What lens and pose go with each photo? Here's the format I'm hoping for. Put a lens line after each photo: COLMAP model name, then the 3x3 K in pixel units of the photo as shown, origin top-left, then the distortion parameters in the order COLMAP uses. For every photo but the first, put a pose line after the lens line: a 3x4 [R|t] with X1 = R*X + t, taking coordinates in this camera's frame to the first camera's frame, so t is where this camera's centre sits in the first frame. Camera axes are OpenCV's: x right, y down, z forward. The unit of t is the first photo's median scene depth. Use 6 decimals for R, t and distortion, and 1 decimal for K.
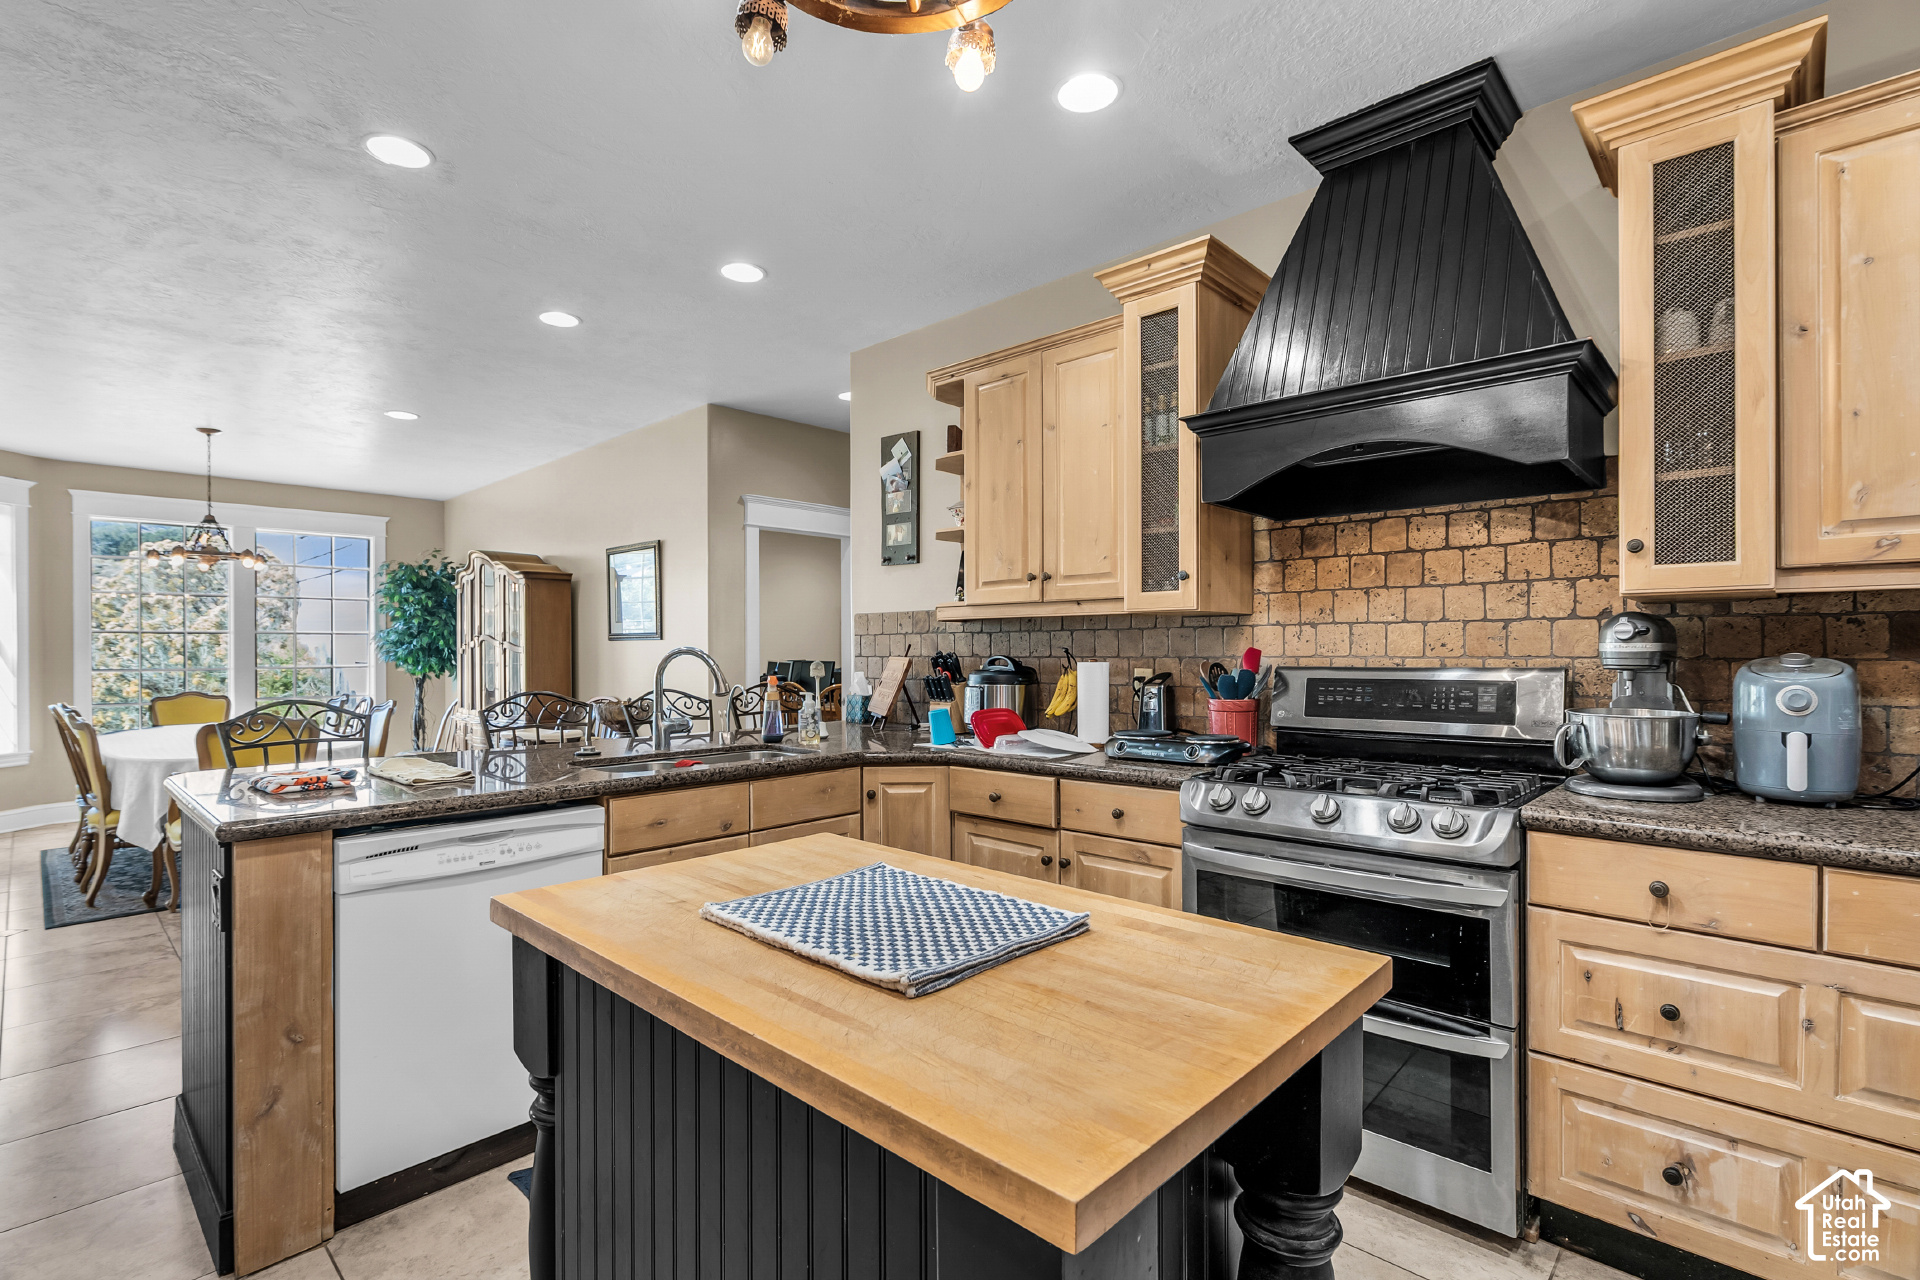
lens RADIAL K [[876.8, 0, 960.2], [0, 876.8, 652.3], [0, 0, 1]] dist [0.002152, 0.000092]
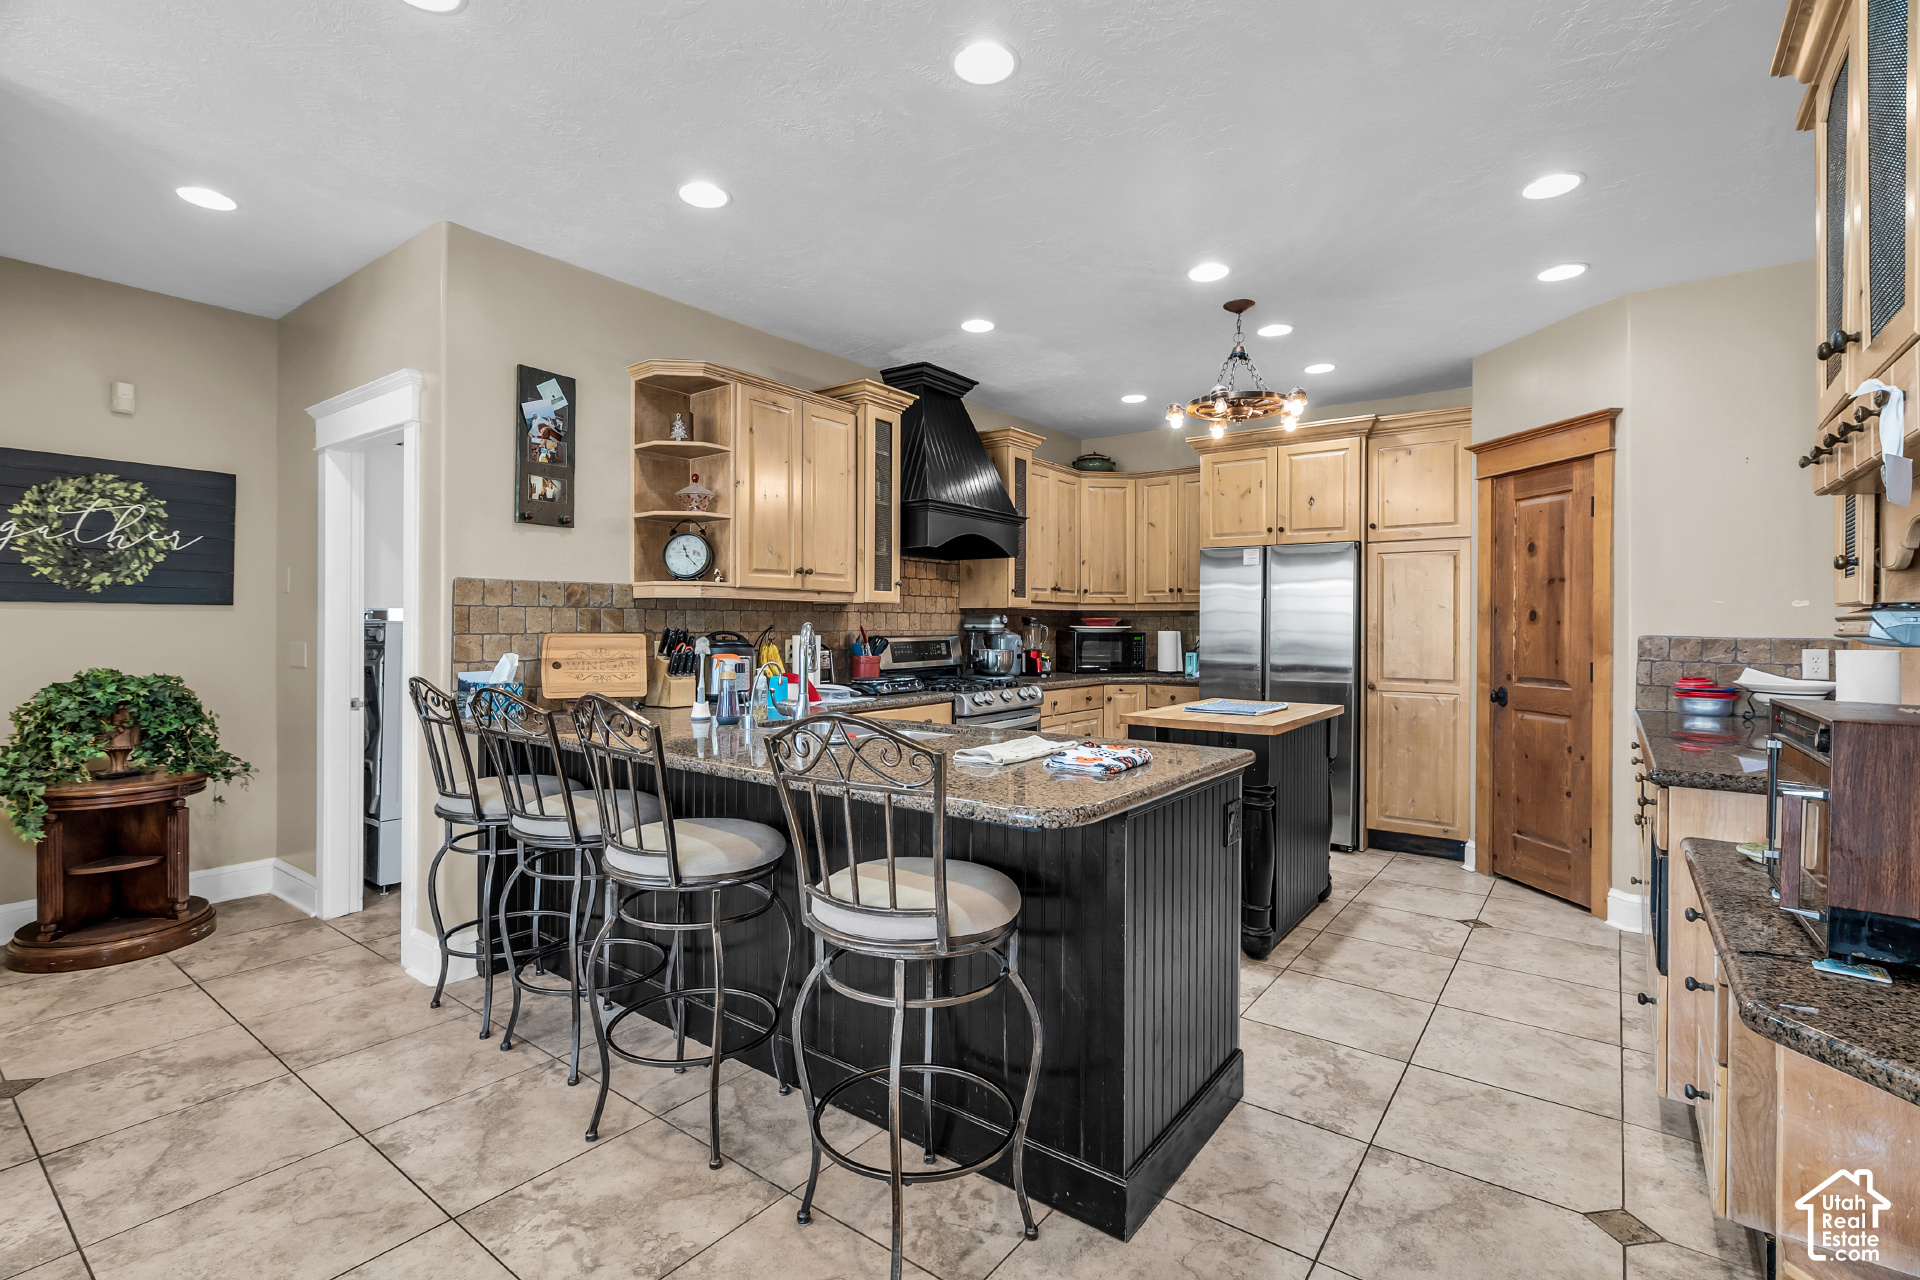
lens RADIAL K [[876.8, 0, 958.0], [0, 876.8, 628.4], [0, 0, 1]] dist [0.002152, 0.000092]
pose [[-0.117585, -0.002699, 0.993059, -1.262070], [0.000338, 0.999996, 0.002758, -0.003677], [-0.993063, 0.000660, -0.117583, 0.939947]]
